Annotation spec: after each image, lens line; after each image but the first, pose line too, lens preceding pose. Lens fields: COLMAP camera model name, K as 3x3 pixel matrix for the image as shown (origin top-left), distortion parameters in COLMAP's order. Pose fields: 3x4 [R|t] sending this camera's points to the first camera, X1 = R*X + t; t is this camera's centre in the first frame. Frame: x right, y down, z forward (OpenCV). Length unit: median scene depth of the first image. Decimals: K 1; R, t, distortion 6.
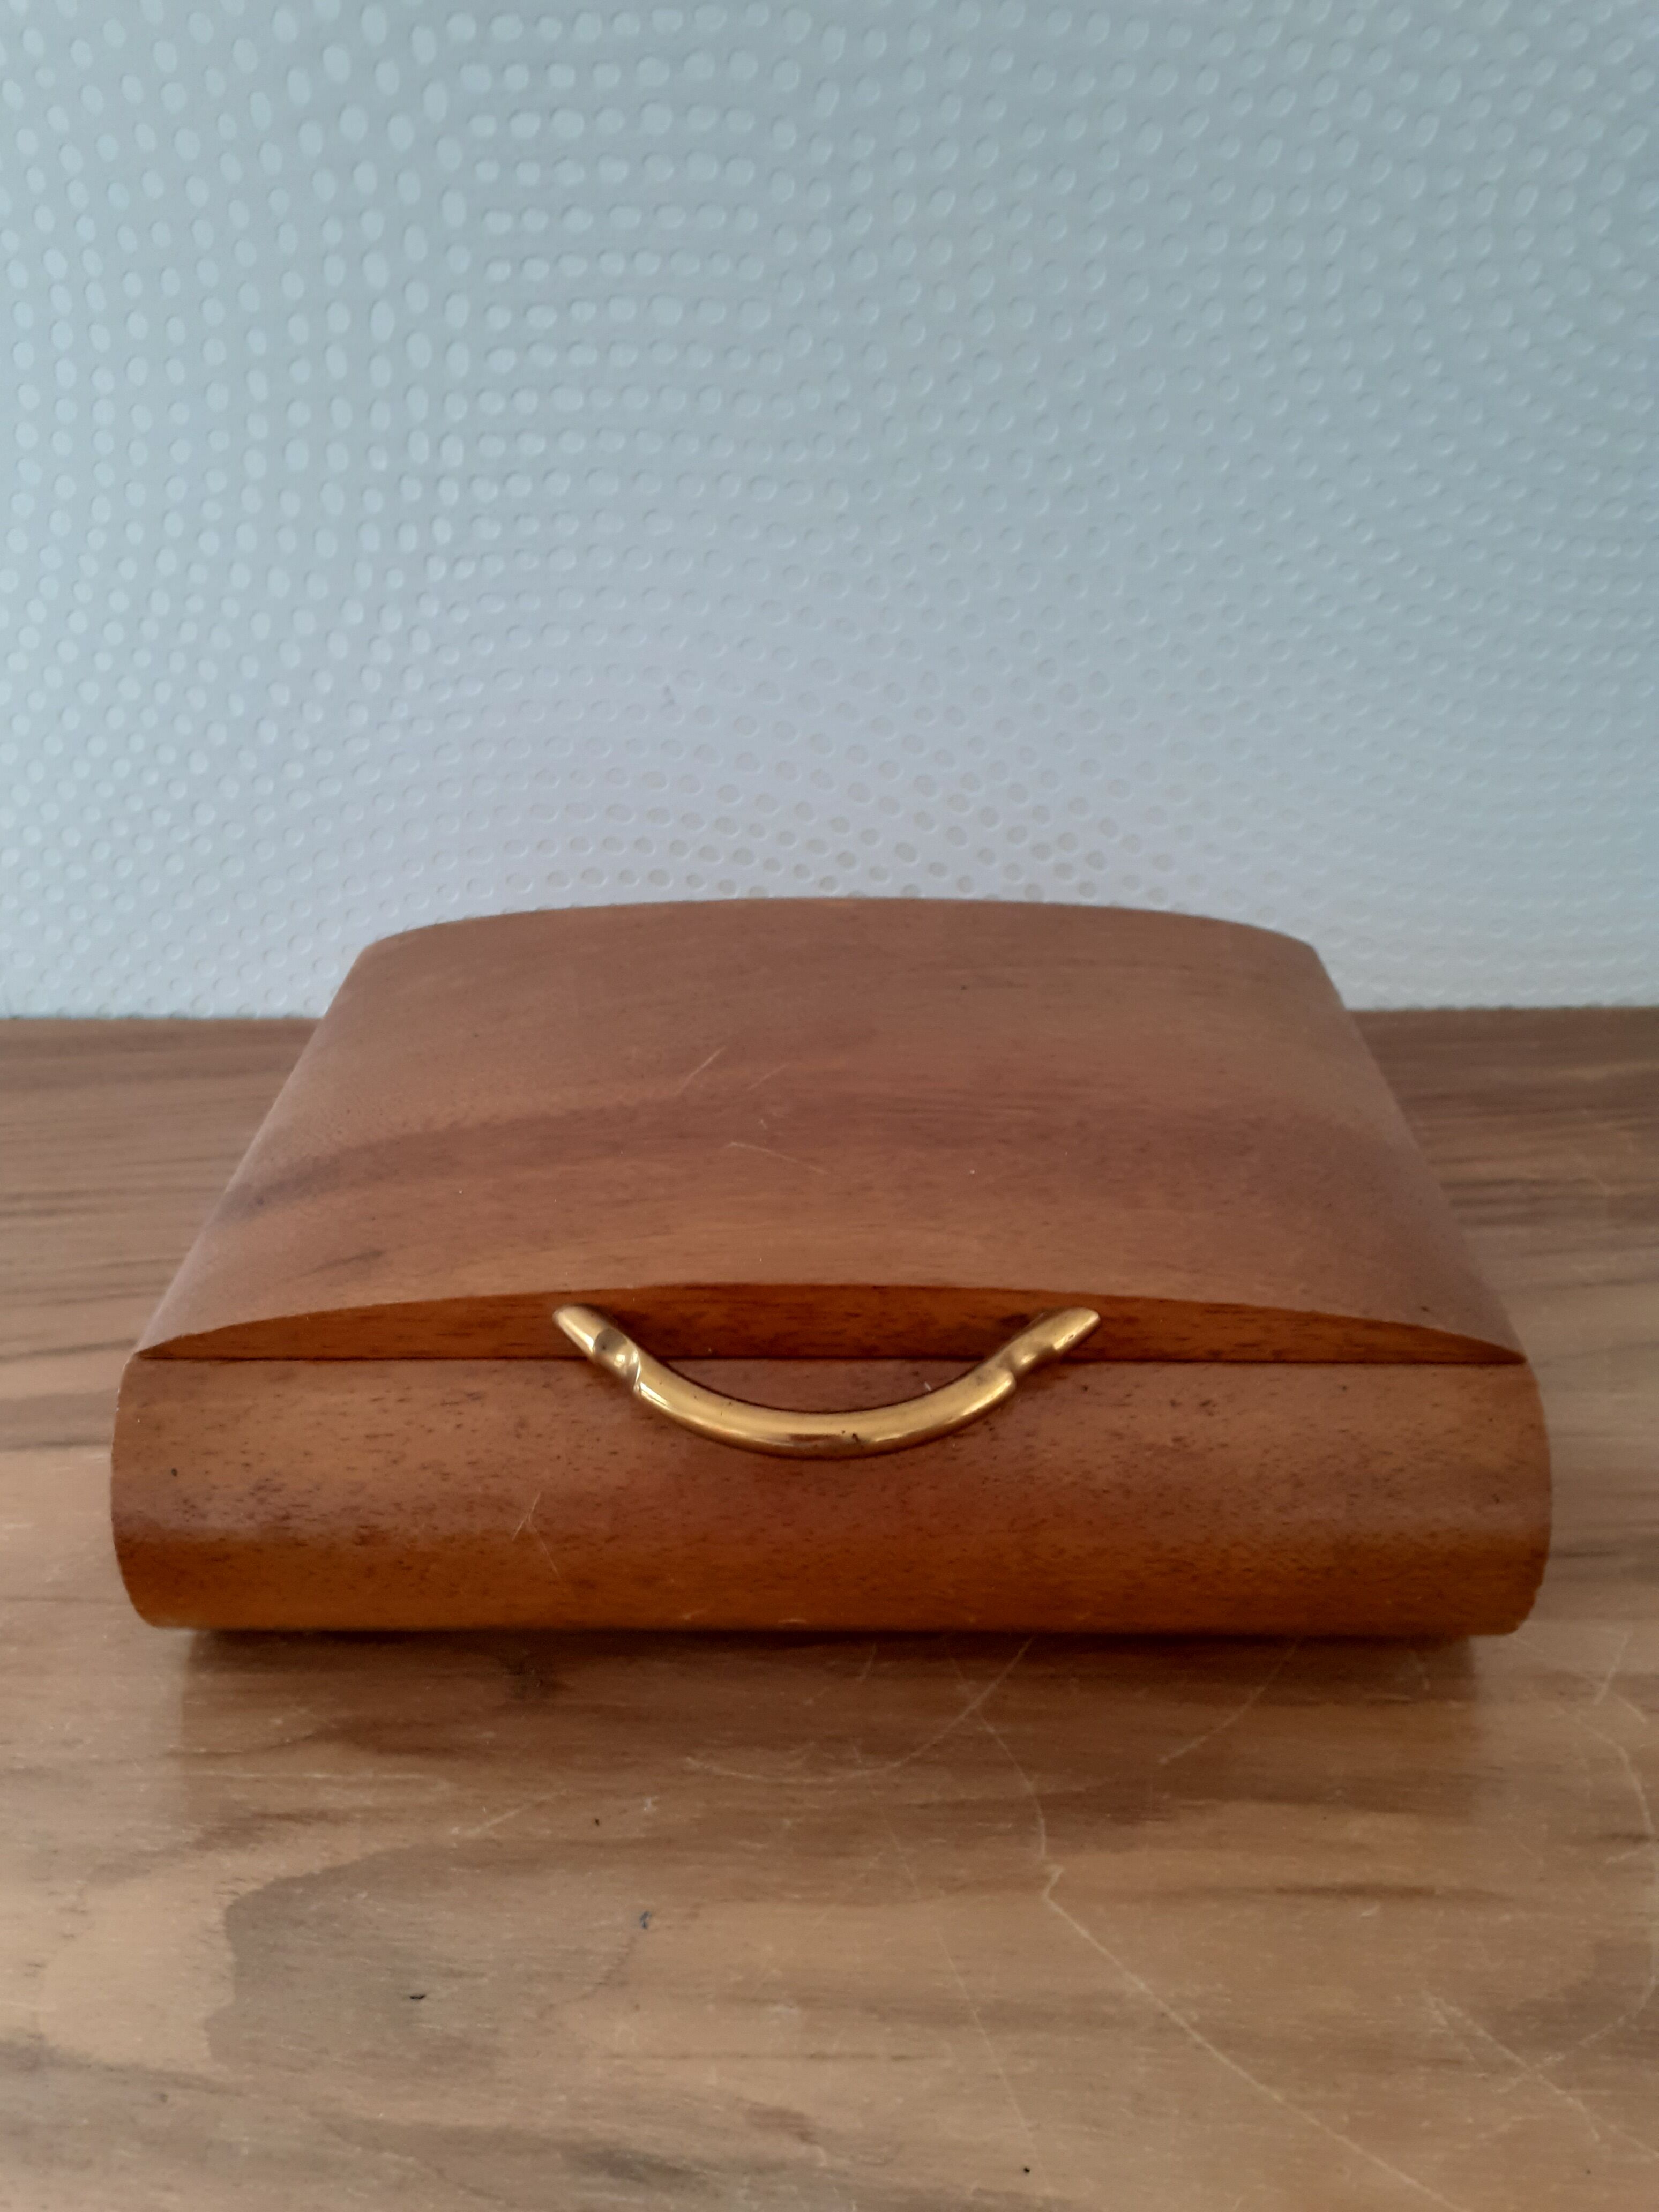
lens RADIAL K [[1783.4, 0, 820.5], [0, 1783.4, 1109.1], [0, 0, 1]] dist [0.008302, -0.001568]
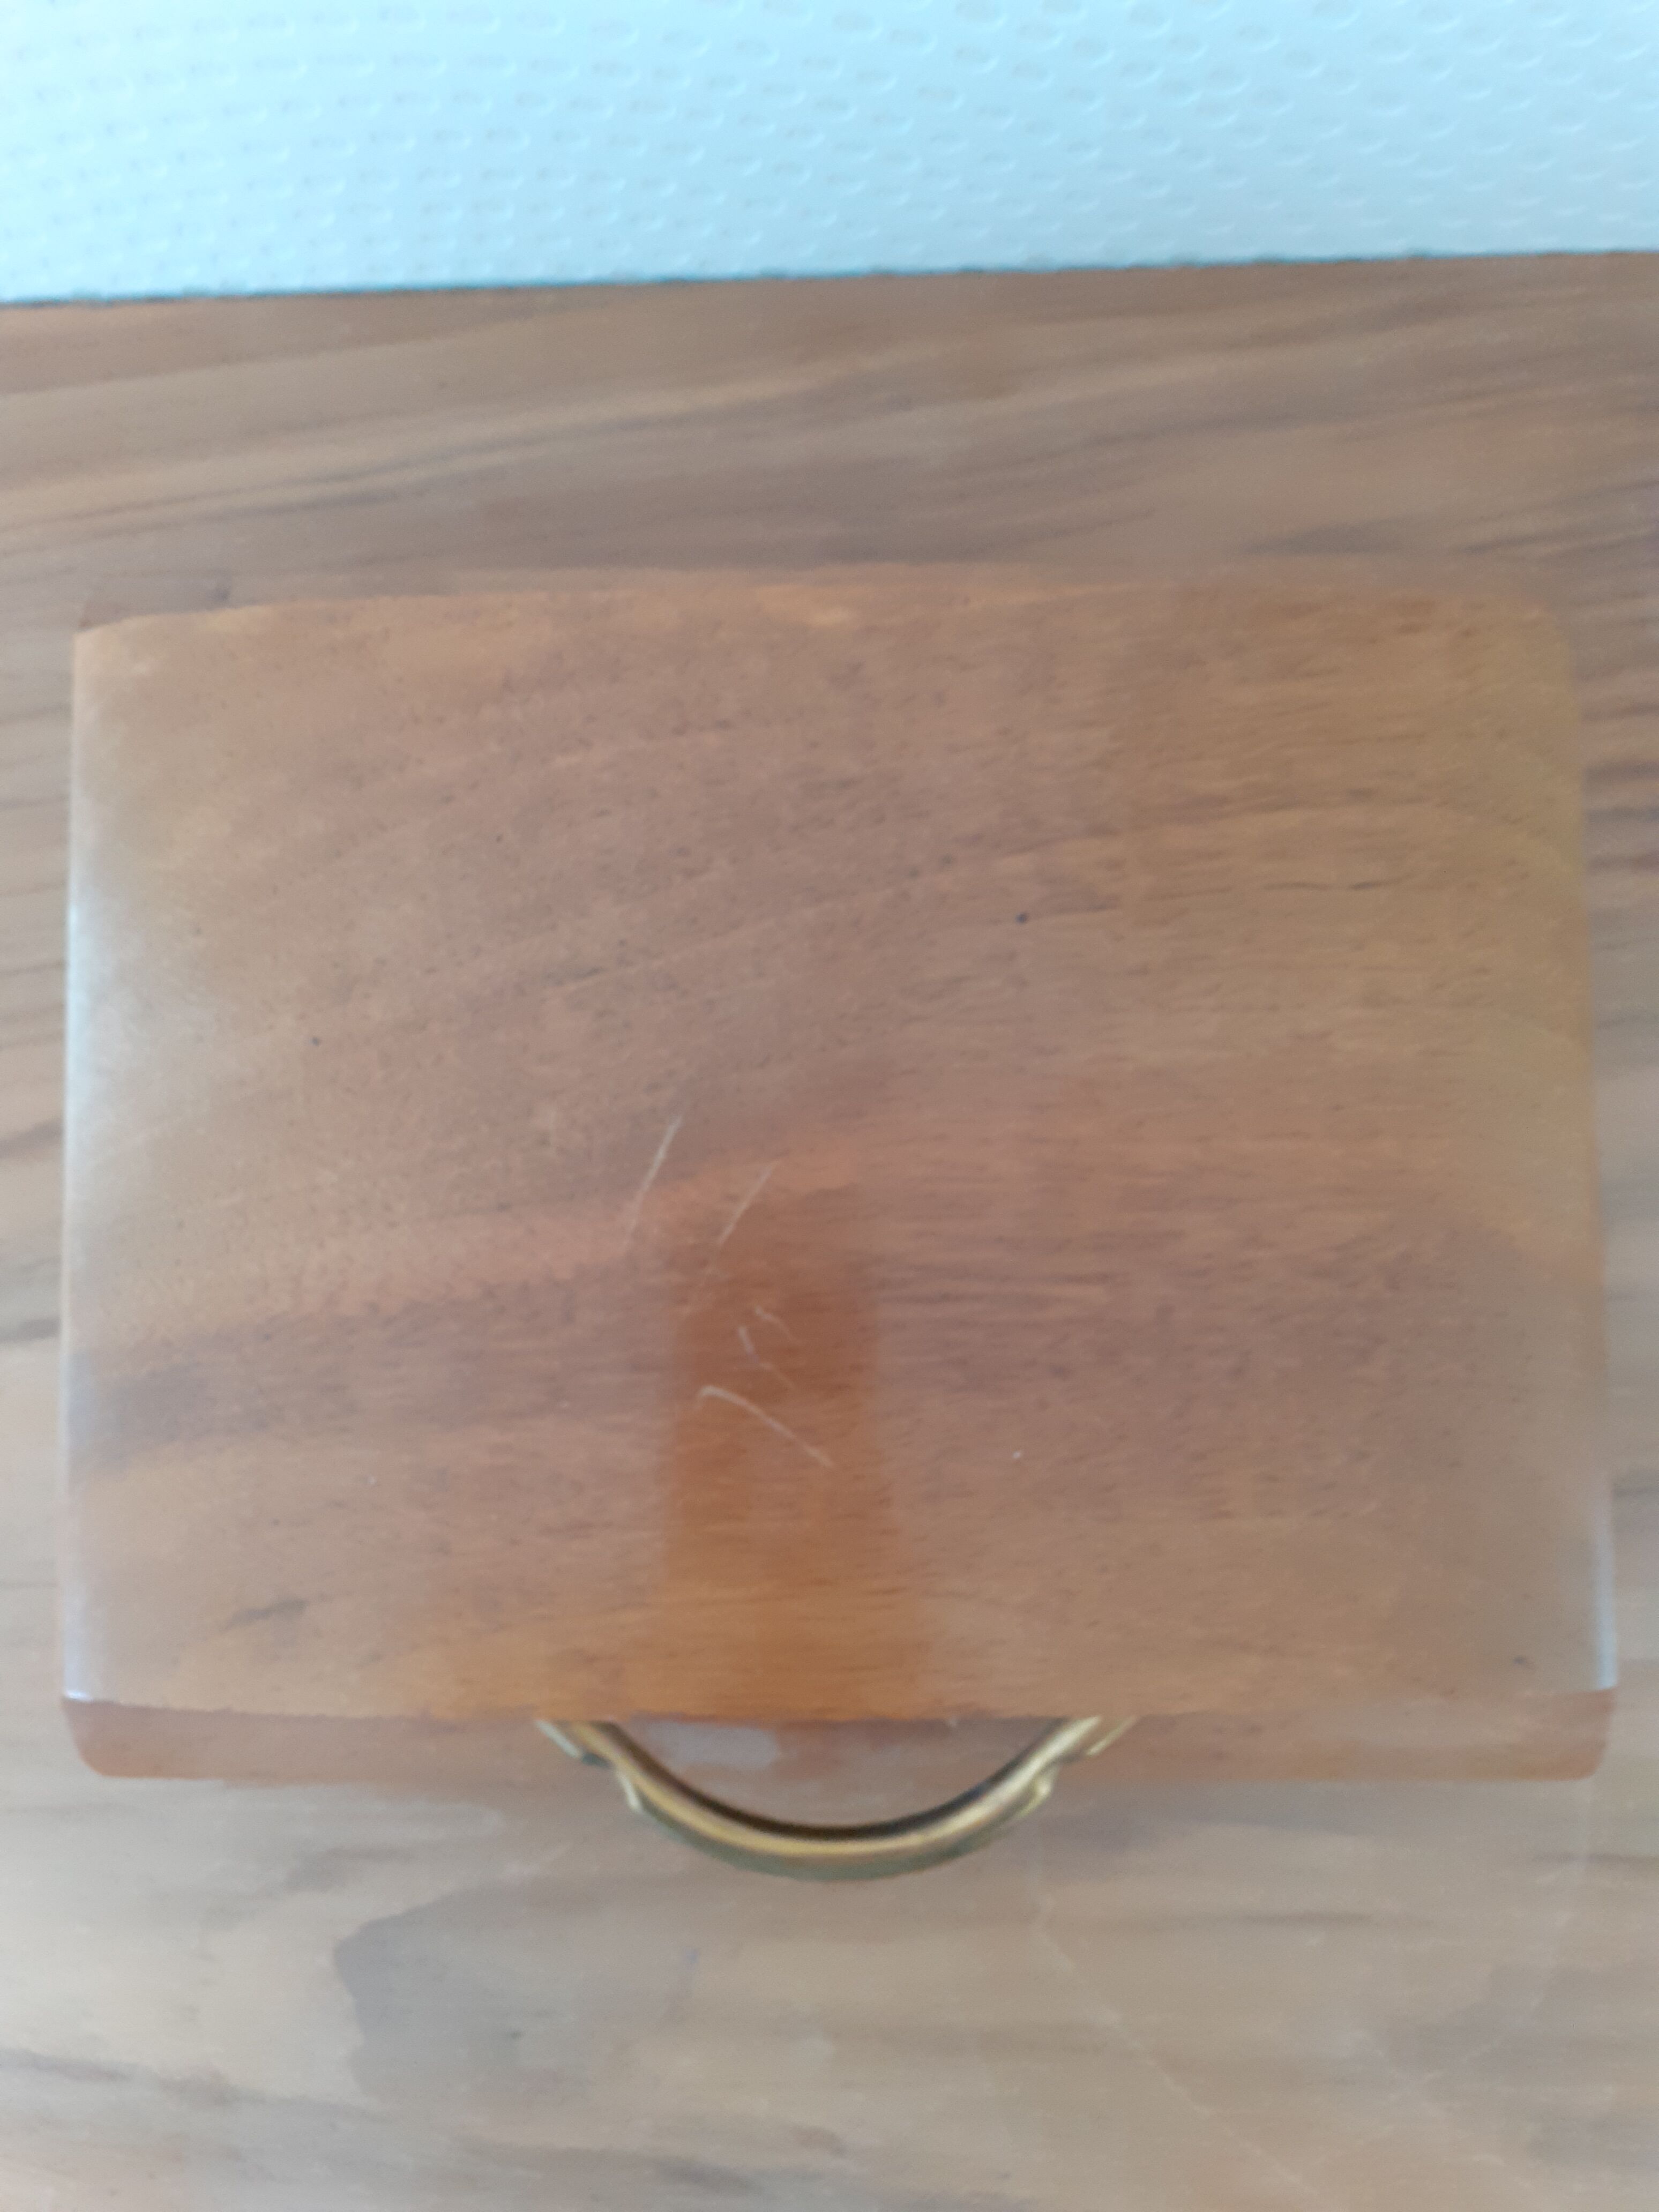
lens RADIAL K [[1783.4, 0, 836.5], [0, 1783.4, 1108.3], [0, 0, 1]] dist [0.008302, -0.001568]
pose [[0.999524, -0.030844, 0.001112, 0.011007], [0.016262, 0.556898, 0.830421, -0.804061], [-0.026233, -0.830008, 0.557135, 0.783020]]
